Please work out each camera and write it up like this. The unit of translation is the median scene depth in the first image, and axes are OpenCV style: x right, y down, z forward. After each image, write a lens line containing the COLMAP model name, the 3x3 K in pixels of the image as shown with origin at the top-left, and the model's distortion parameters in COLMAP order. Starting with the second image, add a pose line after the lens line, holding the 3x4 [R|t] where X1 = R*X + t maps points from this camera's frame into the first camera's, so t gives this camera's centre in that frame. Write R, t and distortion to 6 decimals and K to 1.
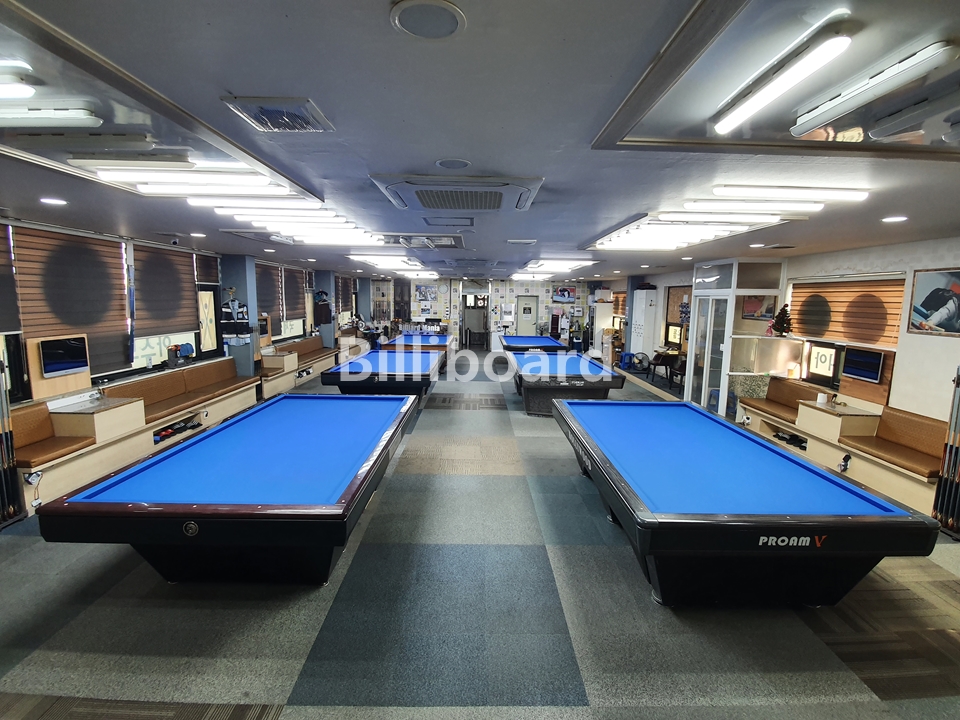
lens RADIAL K [[462.6, 0, 484.5], [0, 462.6, 360.2], [0, 0, 1]] dist [-0.027142, -0.000141]
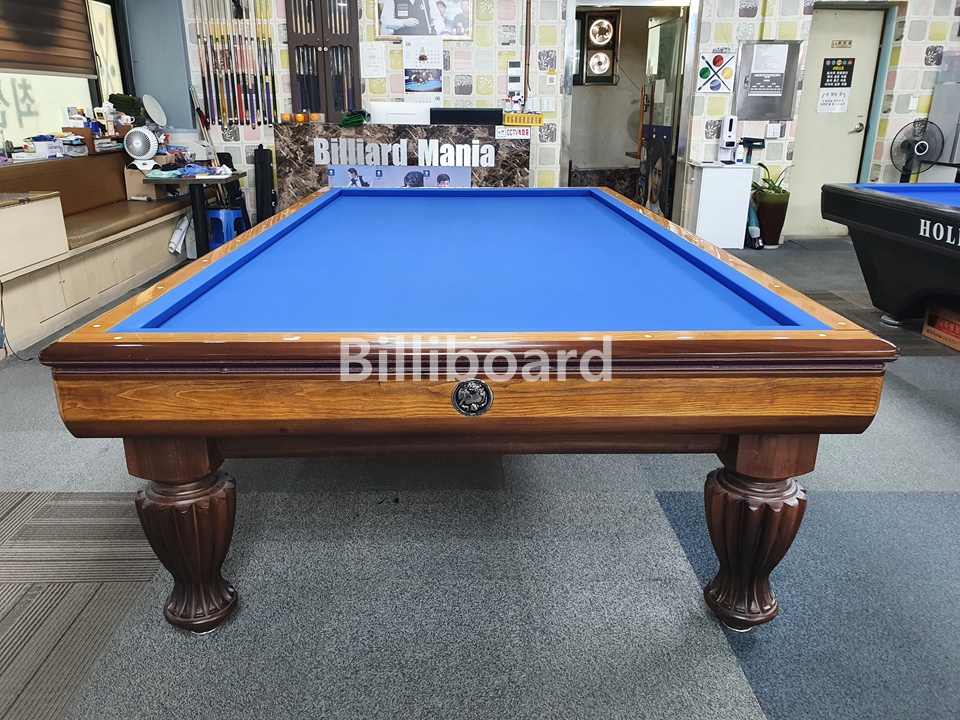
lens RADIAL K [[749.1, 0, 466.3], [0, 749.1, 370.6], [0, 0, 1]] dist [0.012515, -0.009747]
pose [[0.999819, -0.013975, -0.012902, -0.103224], [0.016277, 0.979602, 0.200286, -0.037345], [0.009840, -0.200460, 0.979653, 0.595722]]
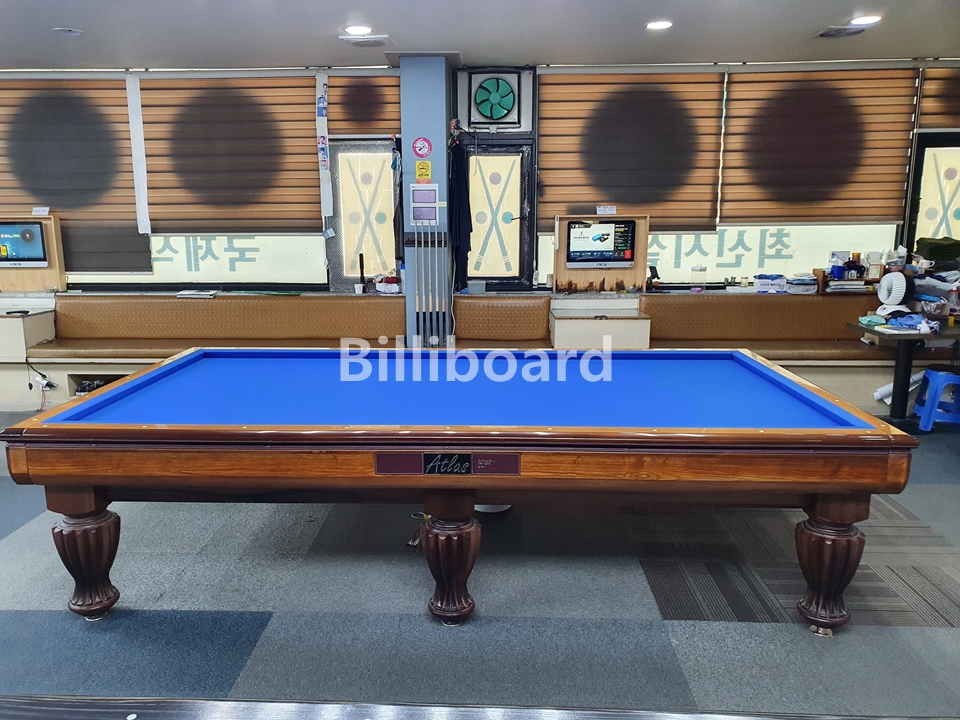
lens RADIAL K [[749.1, 0, 483.4], [0, 749.1, 380.4], [0, 0, 1]] dist [0.012515, -0.009747]
pose [[-0.055790, 0.202491, -0.977694, 0.089801], [-0.130332, 0.969363, 0.208203, -0.078763], [0.989899, 0.139041, -0.027690, 0.783914]]
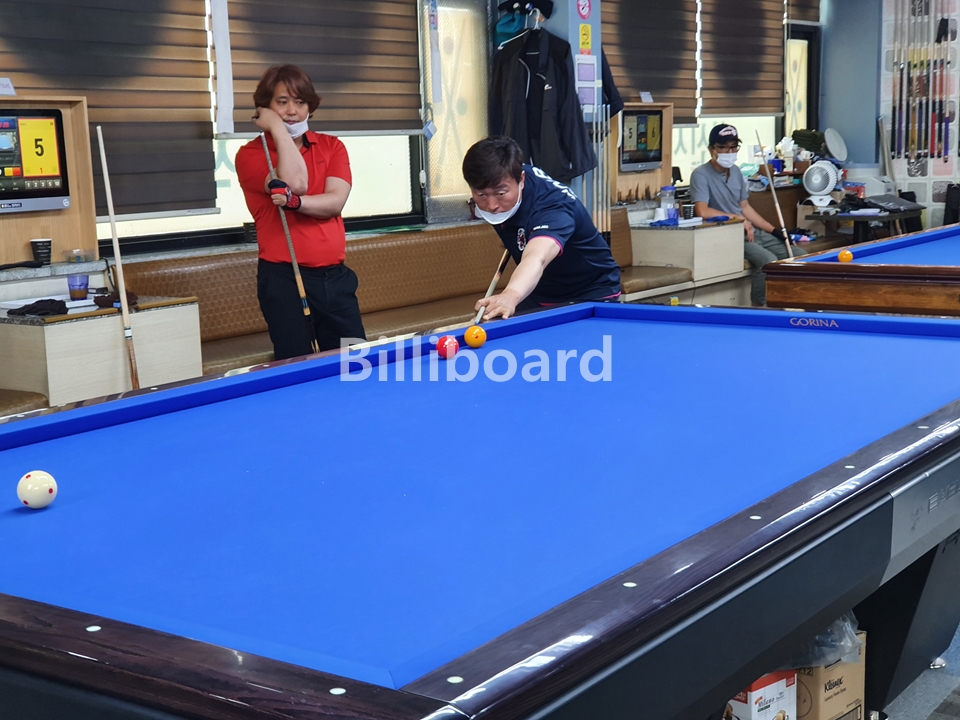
lens RADIAL K [[1458.8, 0, 476.9], [0, 1458.8, 360.4], [0, 0, 1]] dist [0.042572, 0.000000]
pose [[0.810500, 0.046489, -0.583890, -0.000348], [-0.035009, 0.998908, 0.030937, -0.008717], [0.584691, -0.004633, 0.811243, 0.349945]]
